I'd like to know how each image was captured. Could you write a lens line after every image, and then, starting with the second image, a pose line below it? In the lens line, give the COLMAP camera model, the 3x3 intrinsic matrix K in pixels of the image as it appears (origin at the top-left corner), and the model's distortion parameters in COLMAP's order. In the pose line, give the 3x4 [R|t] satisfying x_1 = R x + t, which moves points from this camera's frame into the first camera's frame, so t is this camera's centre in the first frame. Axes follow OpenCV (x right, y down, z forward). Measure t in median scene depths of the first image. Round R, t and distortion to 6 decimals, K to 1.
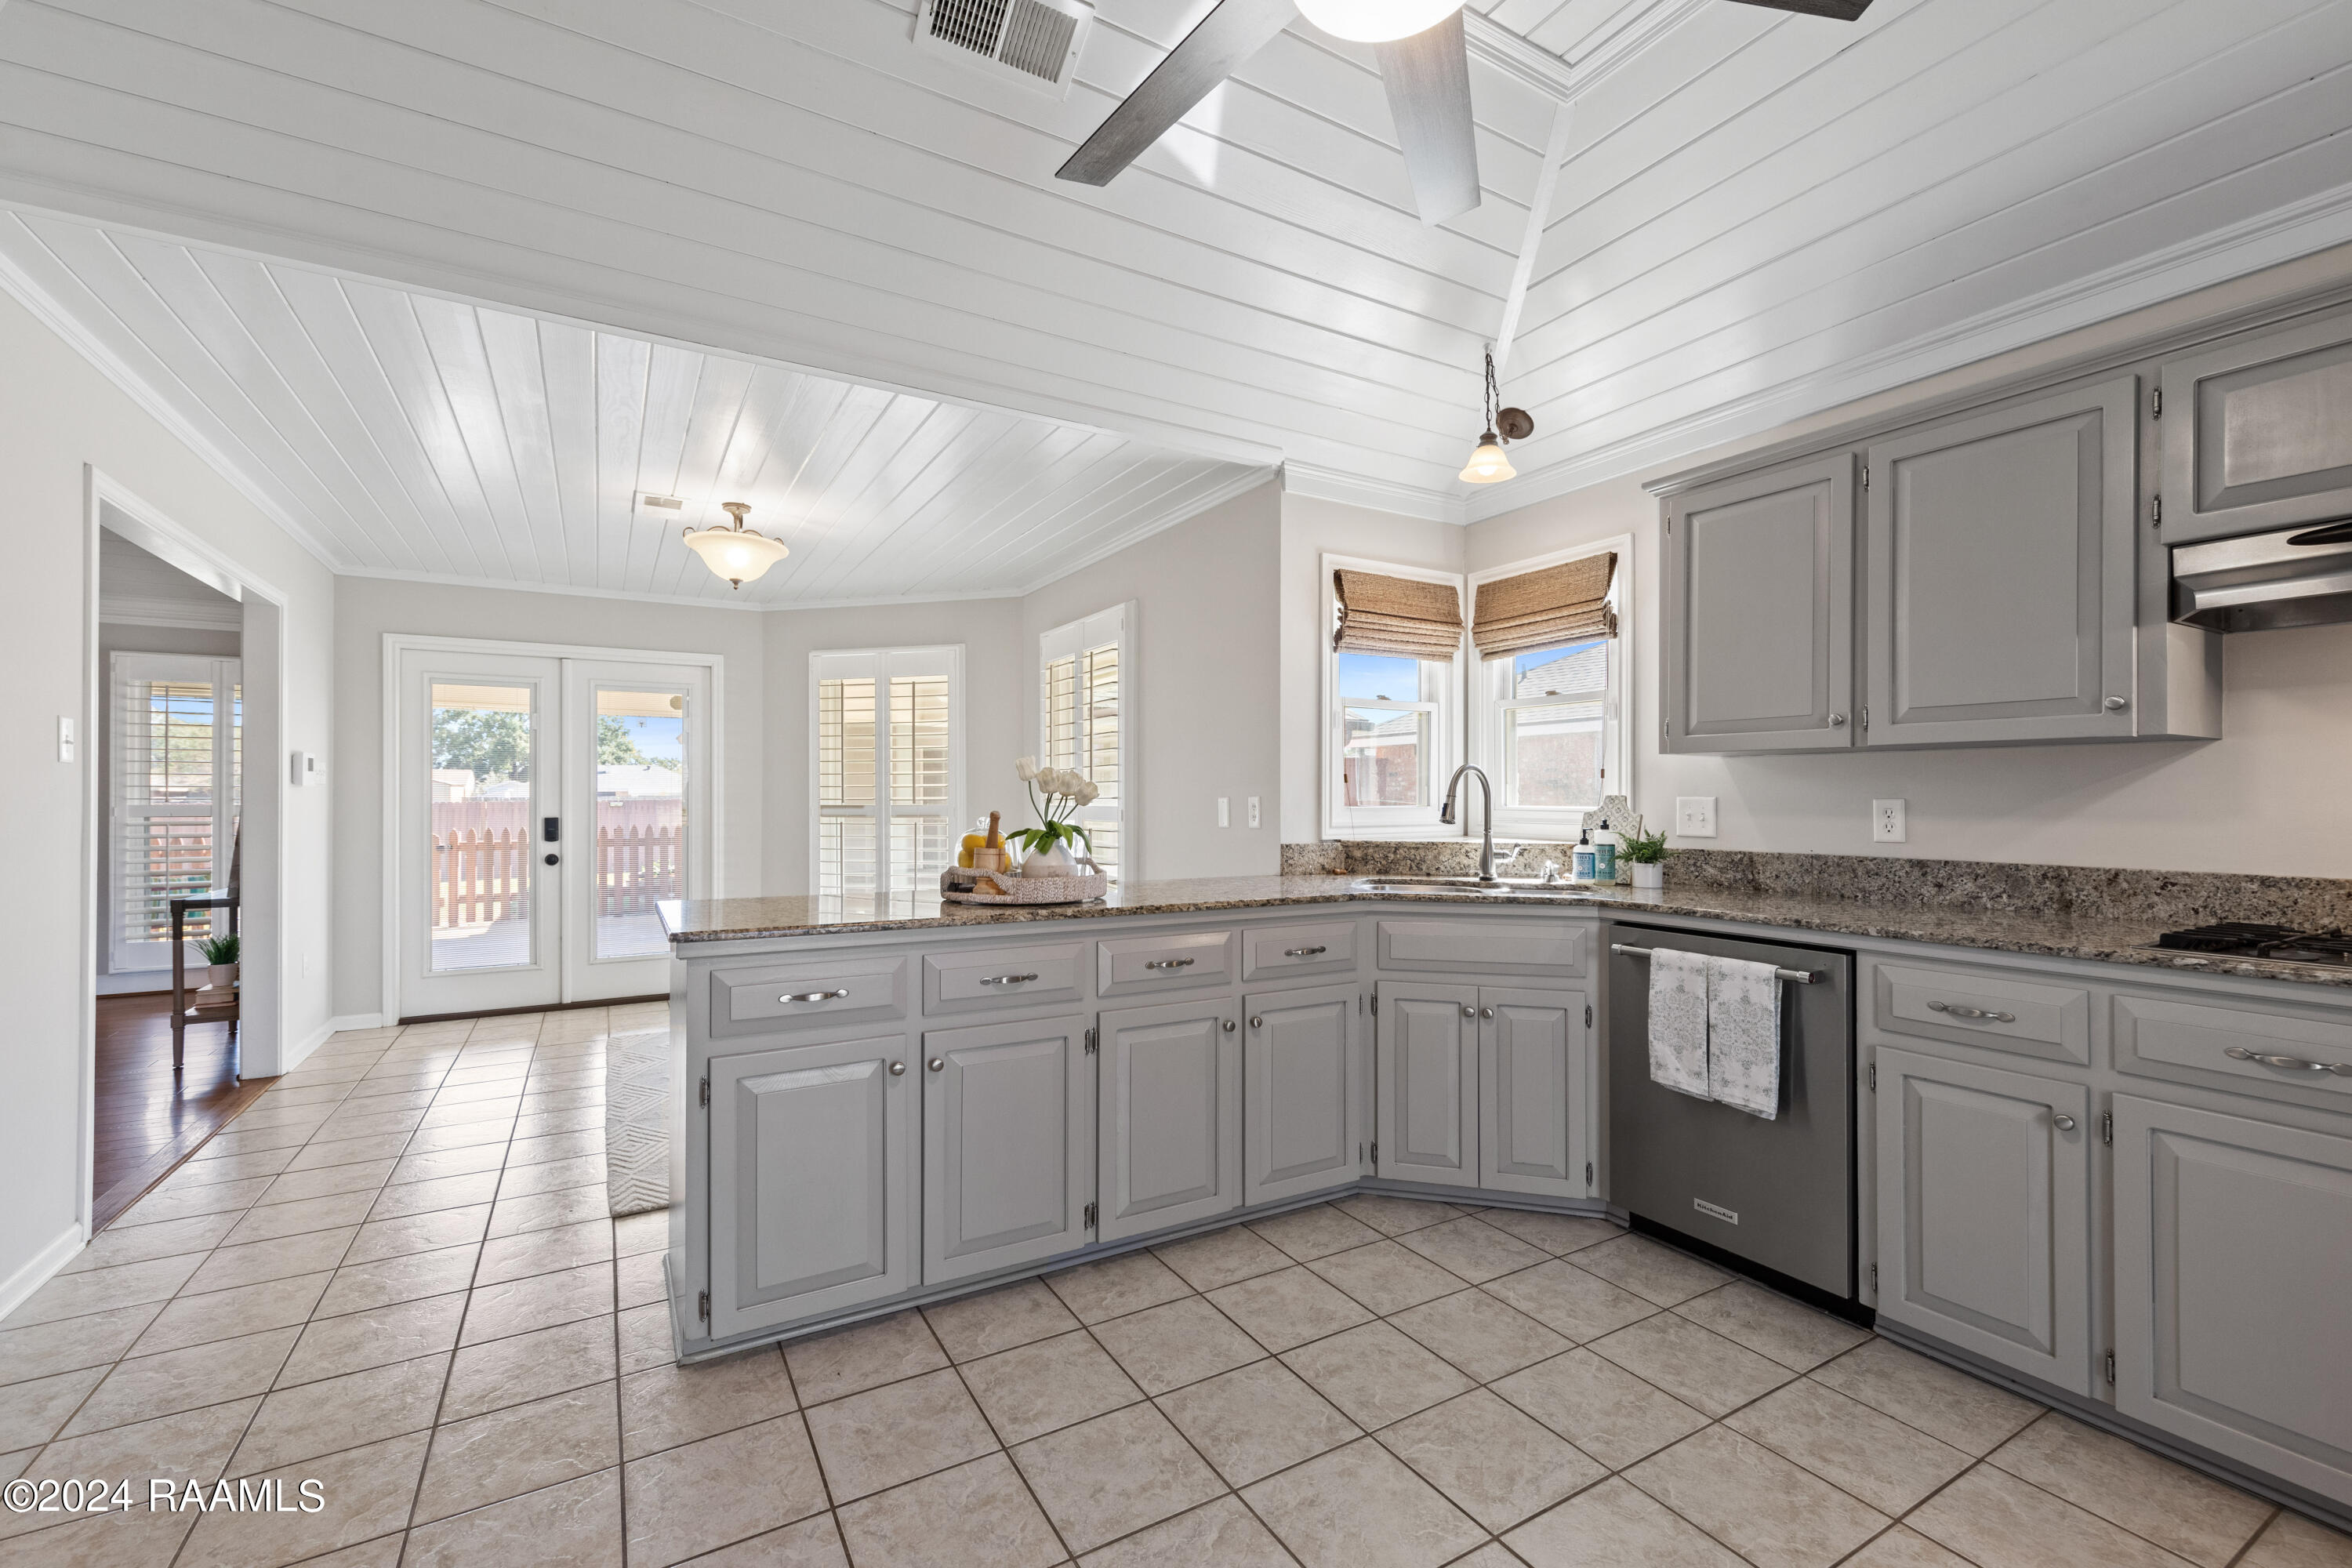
lens RADIAL K [[987.0, 0, 1180.4], [0, 987.0, 793.8], [0, 0, 1]] dist [0.009413, -0.000819]
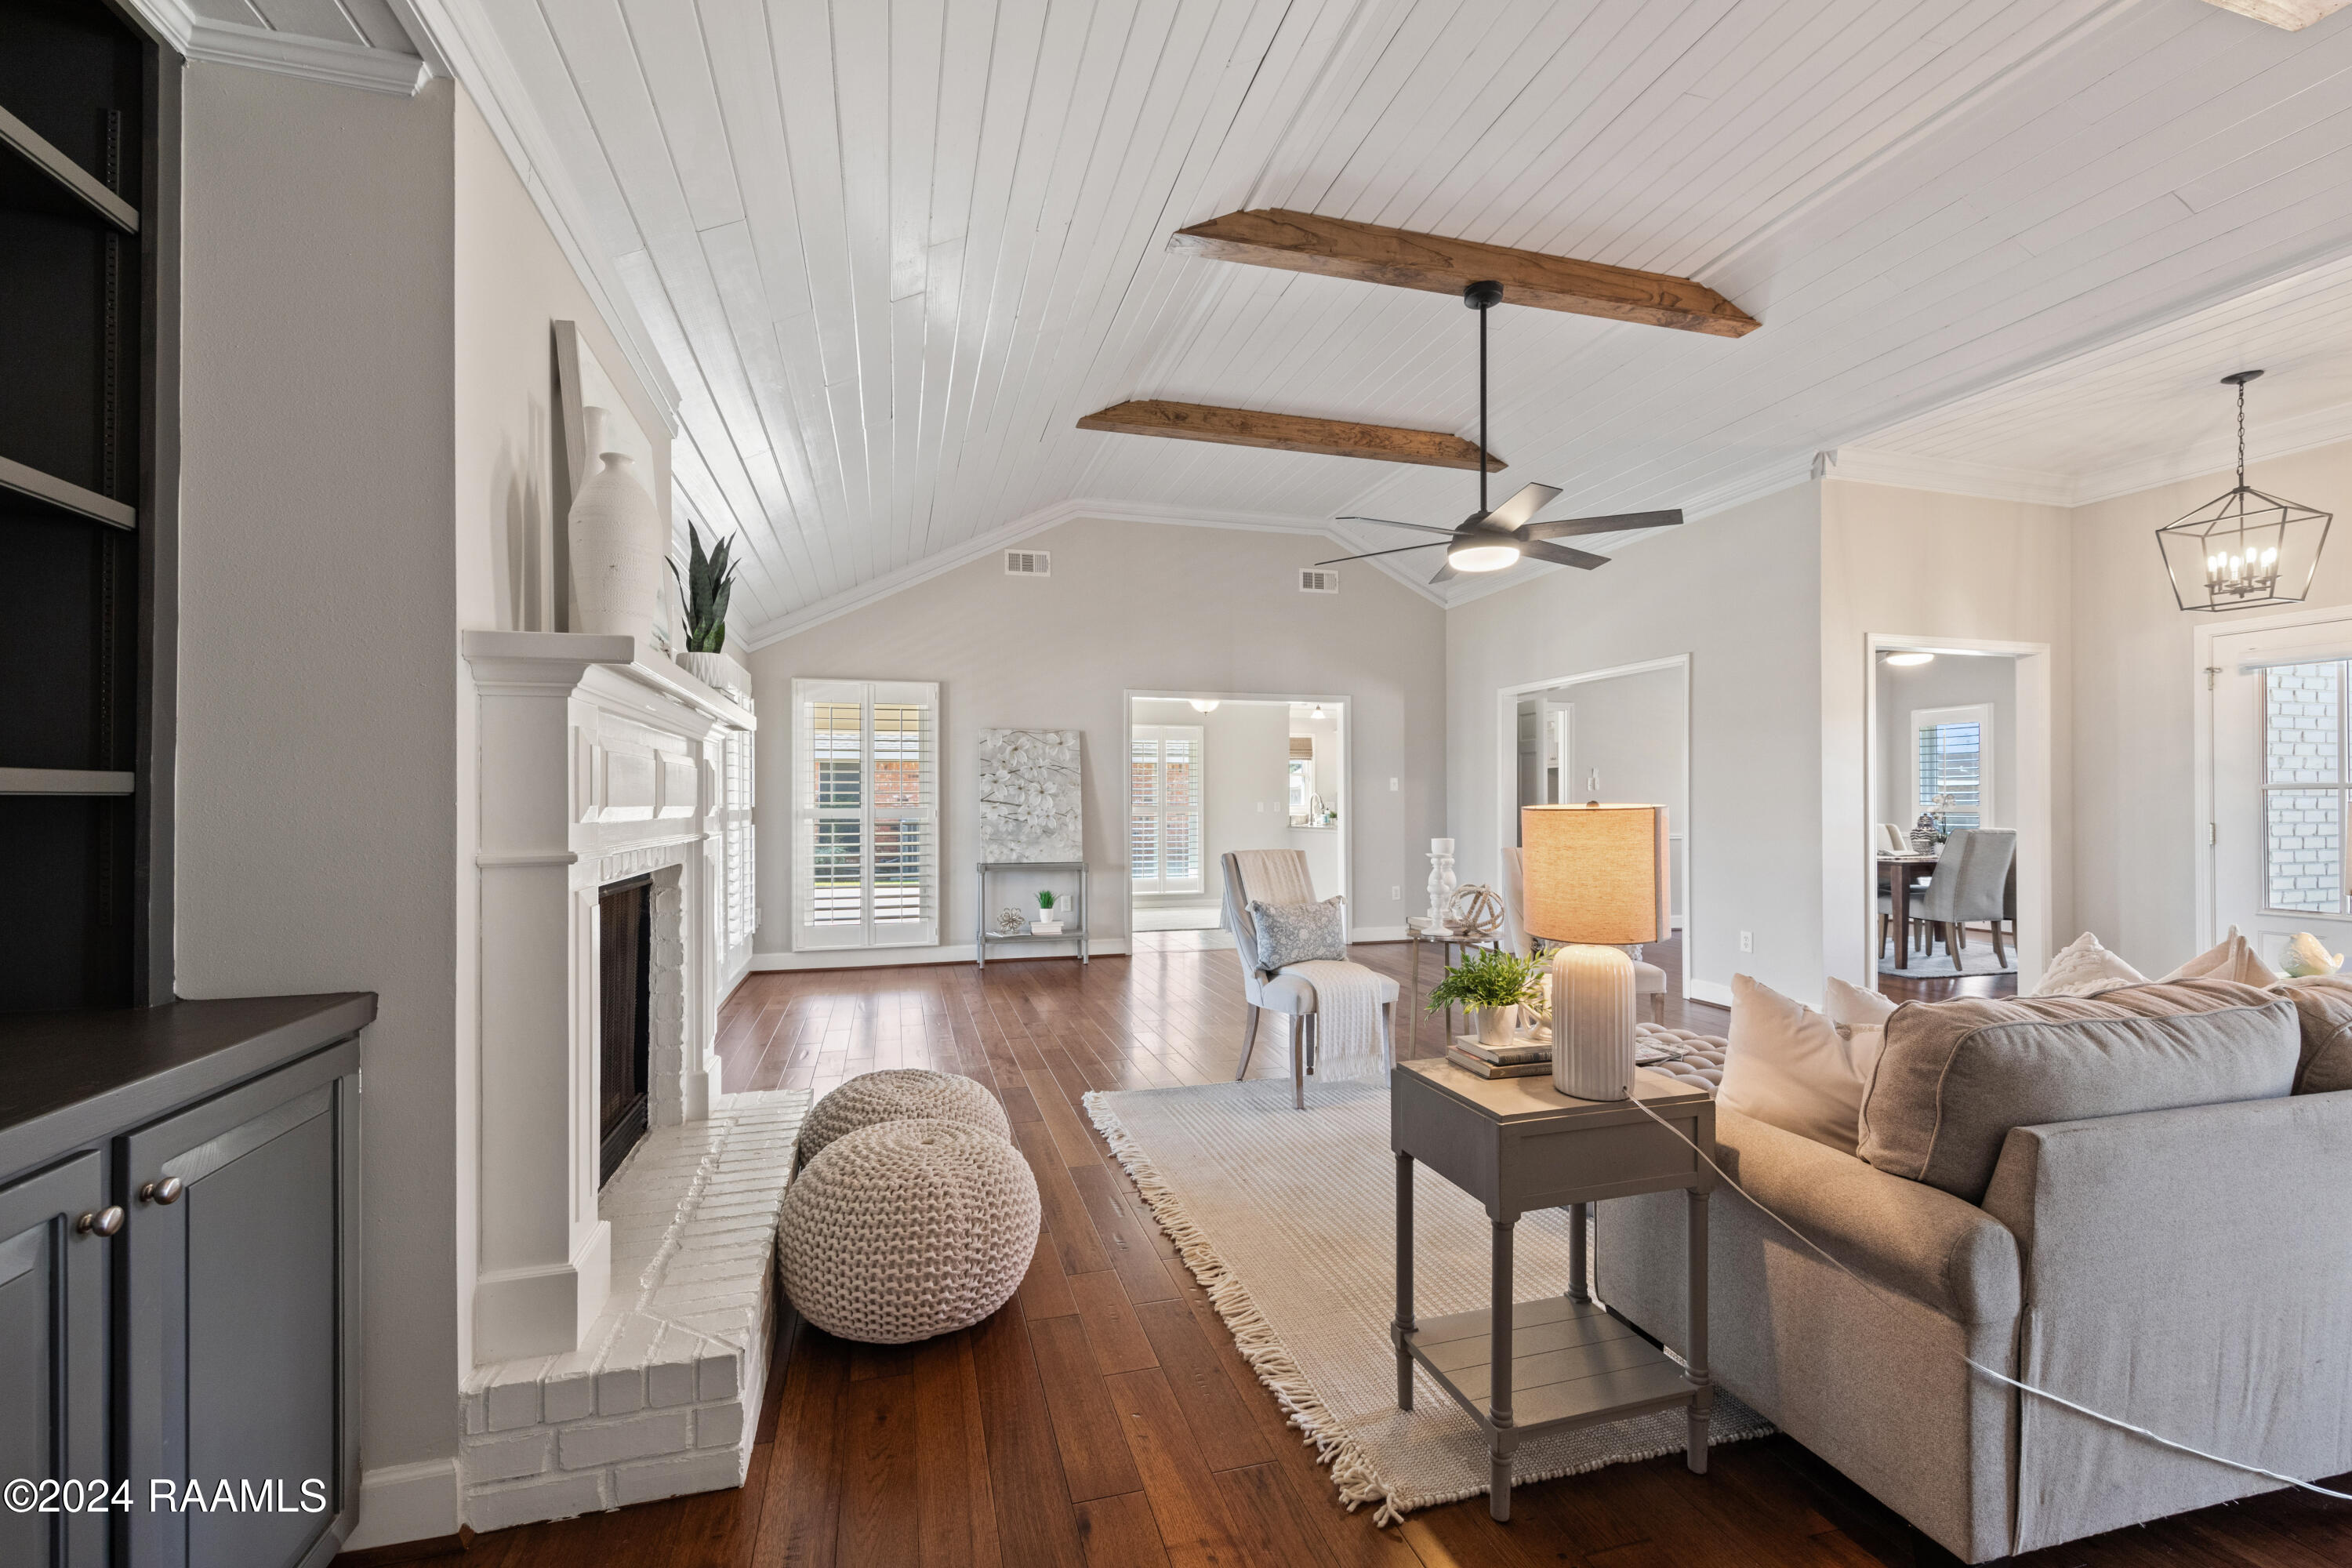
lens RADIAL K [[984.2, 0, 1175.3], [0, 984.2, 801.0], [0, 0, 1]] dist [0.006590, -0.000180]
pose [[0.244422, 0.002123, 0.969667, -4.486268], [-0.000596, 0.999998, -0.002040, 0.010184], [-0.969669, -0.000080, 0.244423, 0.781759]]
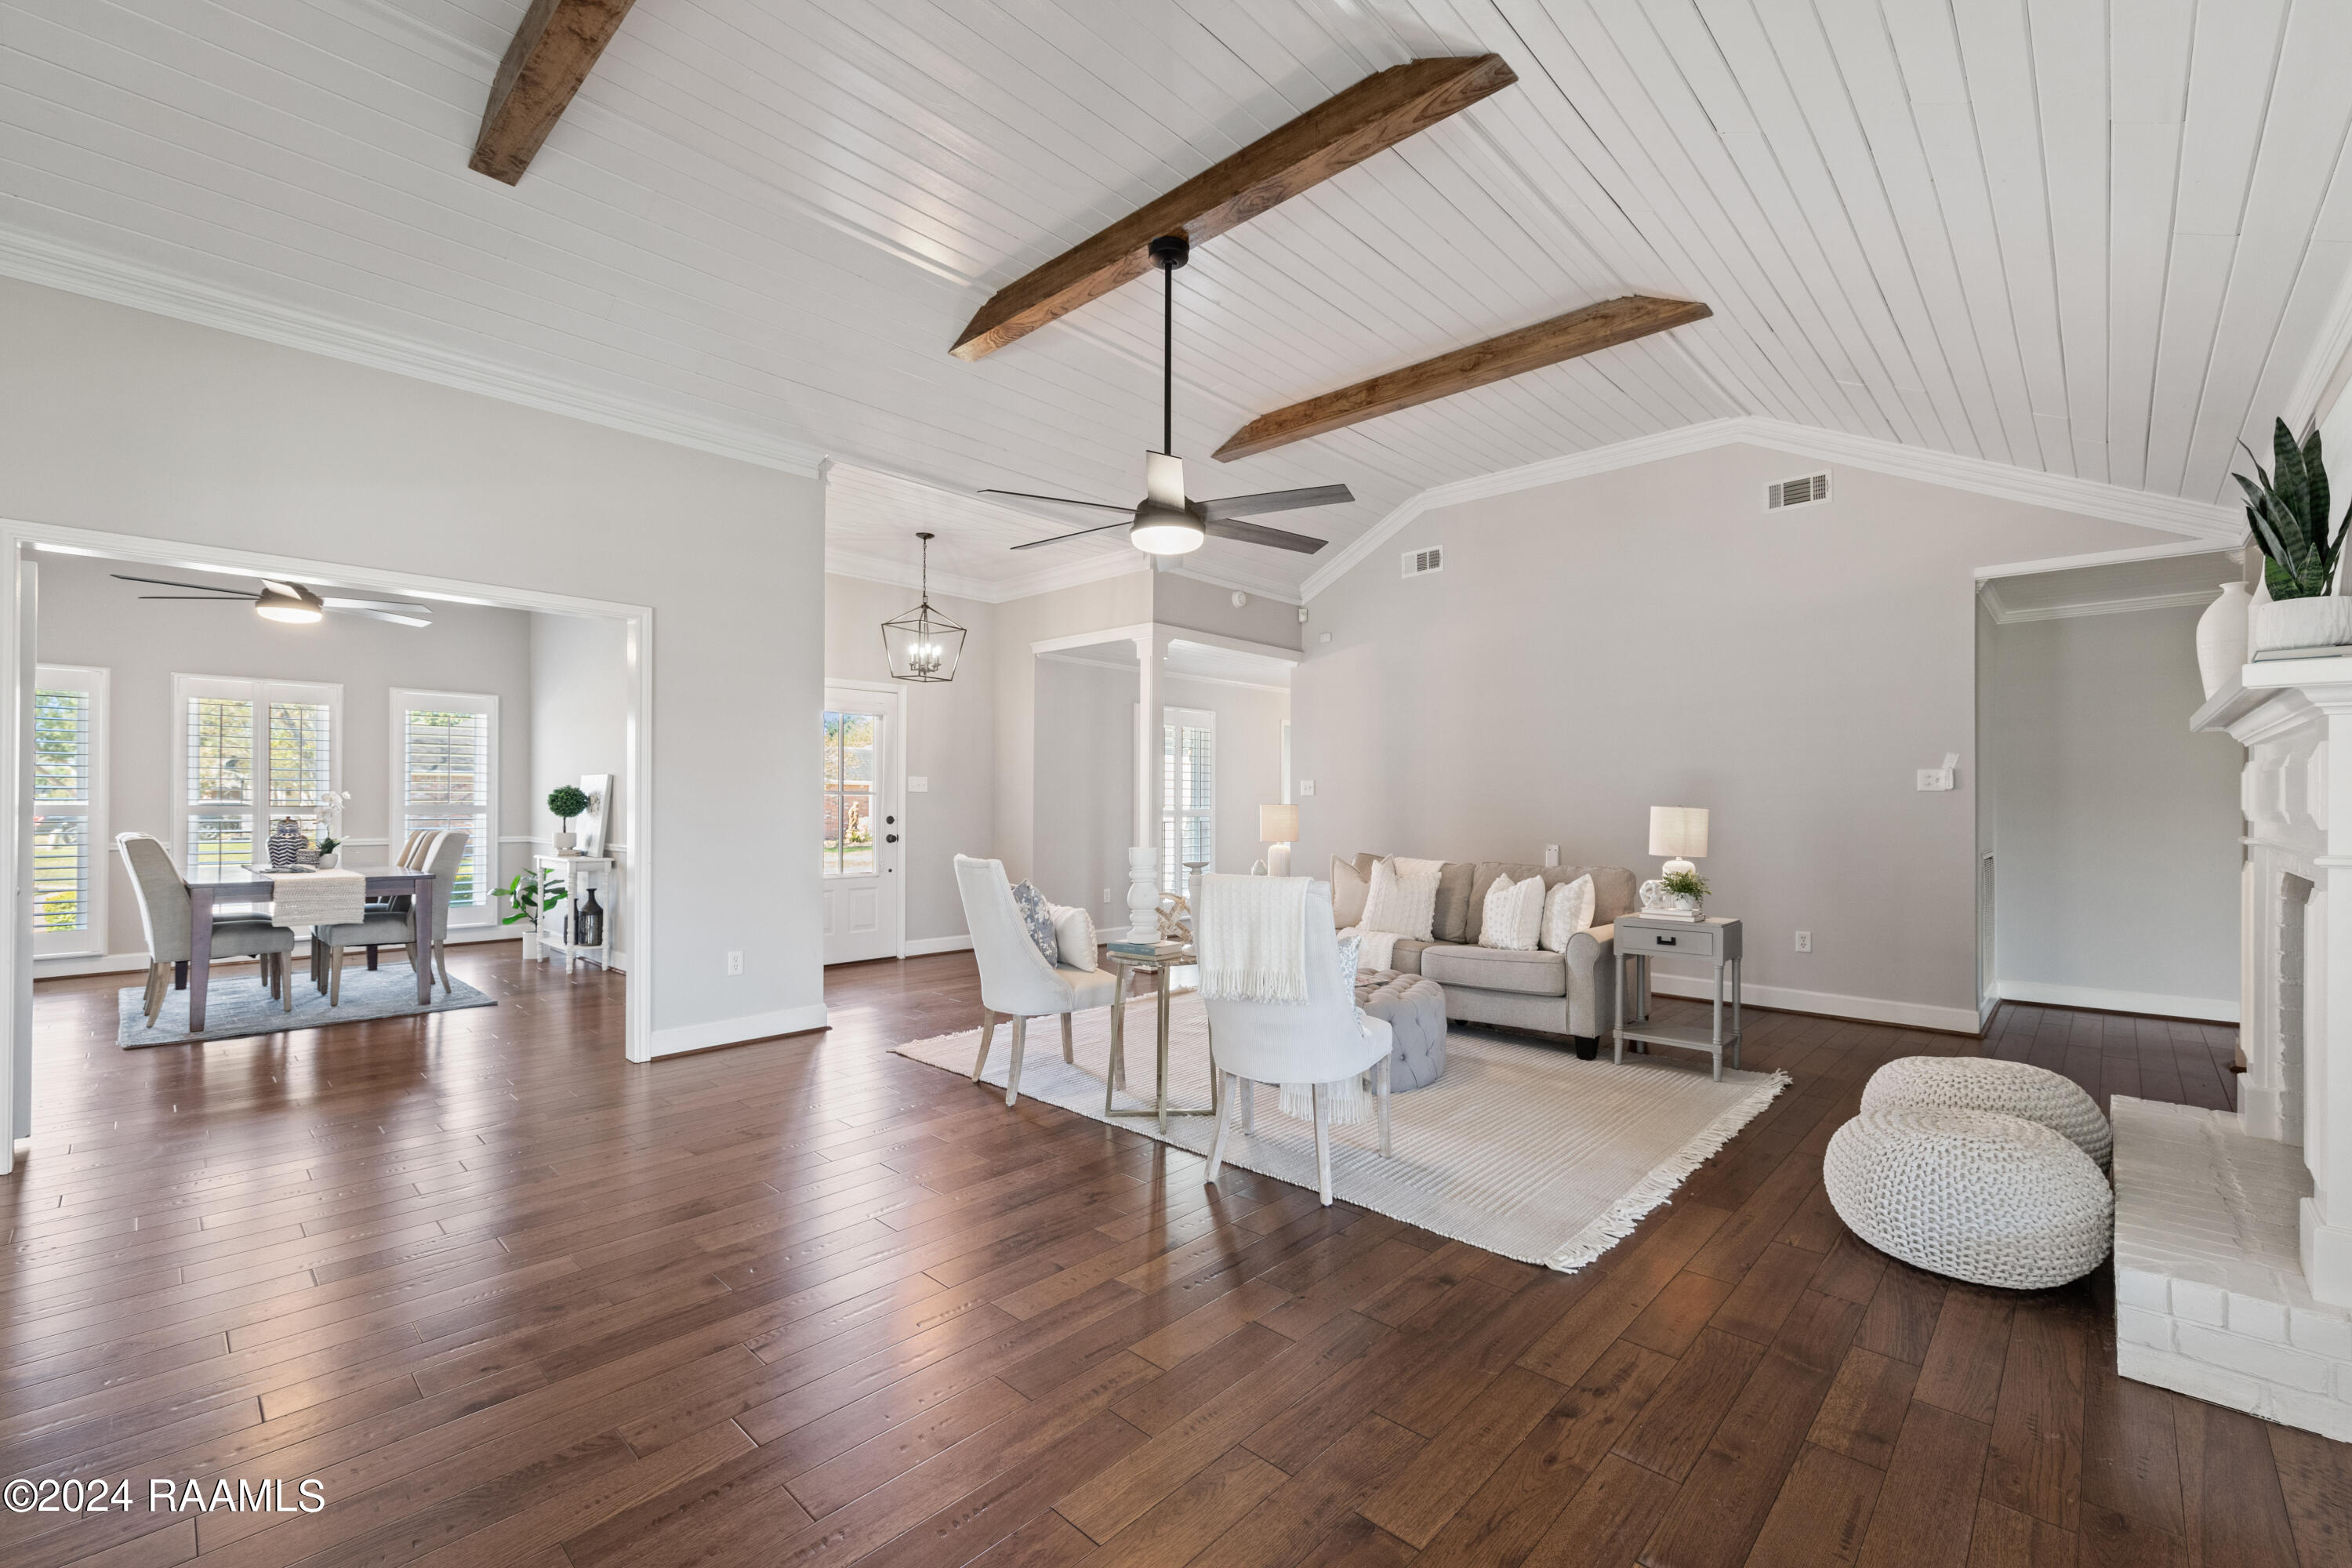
lens RADIAL K [[981.4, 0, 1172.2], [0, 981.4, 795.5], [0, 0, 1]] dist [0.007116, -0.000582]
pose [[-0.959747, -0.003714, -0.280842, -2.332016], [-0.001468, 0.999965, -0.008209, 0.008877], [0.280862, -0.007466, -0.959719, 2.149008]]
